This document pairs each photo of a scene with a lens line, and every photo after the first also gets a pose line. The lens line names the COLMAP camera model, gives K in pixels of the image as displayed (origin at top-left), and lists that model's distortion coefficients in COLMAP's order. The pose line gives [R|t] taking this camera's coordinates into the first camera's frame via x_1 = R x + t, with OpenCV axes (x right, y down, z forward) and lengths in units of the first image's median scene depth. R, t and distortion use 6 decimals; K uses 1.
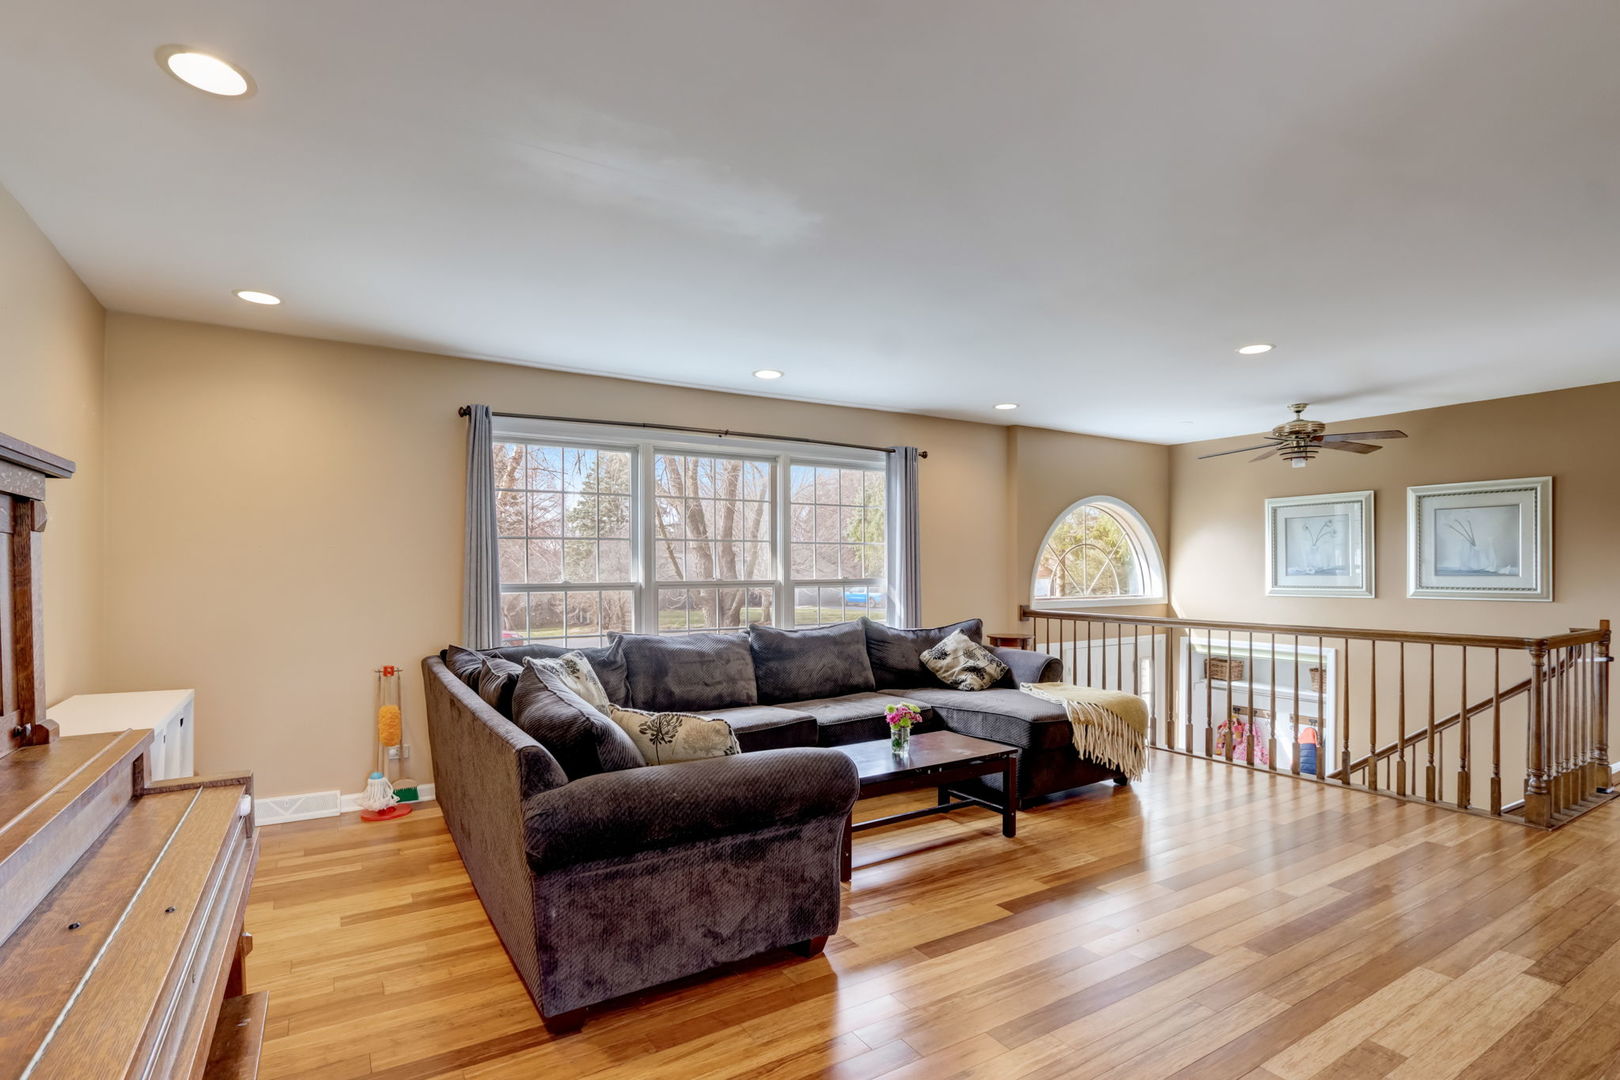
lens RADIAL K [[777.2, 0, 810.6], [0, 777.2, 546.7], [0, 0, 1]] dist [-0.016477, 0.000091]
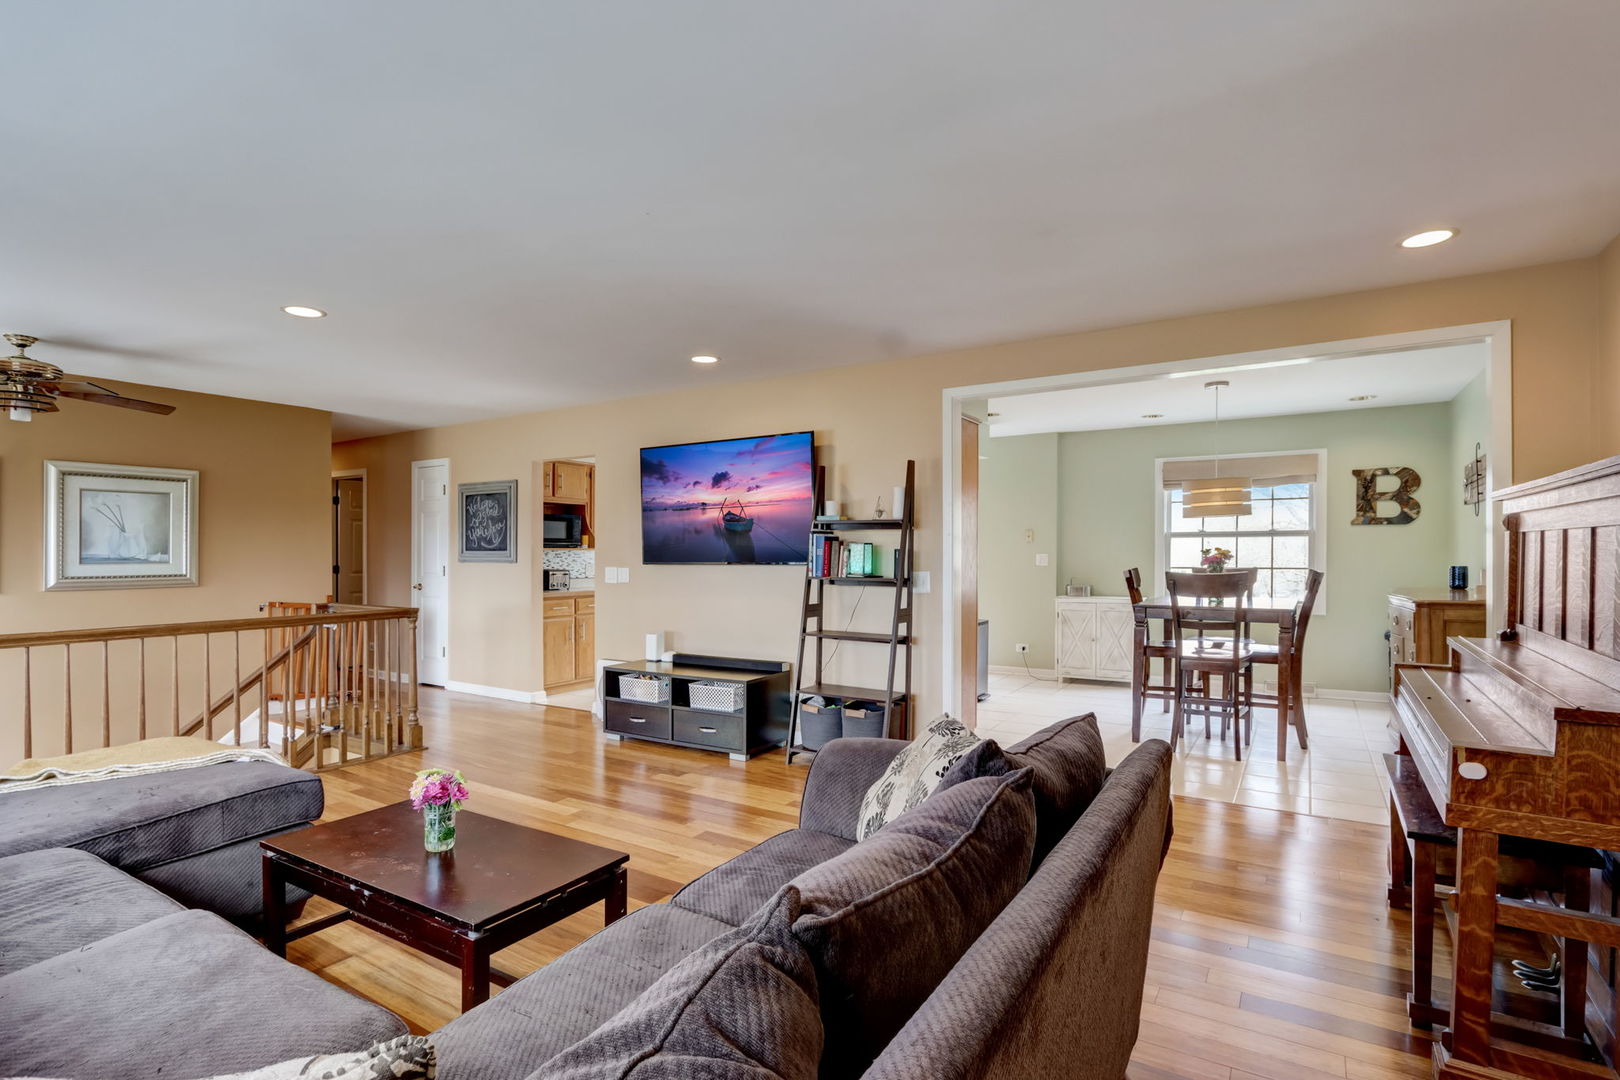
lens RADIAL K [[777.2, 0, 810.6], [0, 777.2, 546.7], [0, 0, 1]] dist [-0.016477, 0.000091]
pose [[-0.432981, 0.004042, 0.901394, -0.360989], [-0.015741, 0.999804, -0.012044, 0.014887], [-0.901266, -0.019404, -0.432832, 0.645374]]
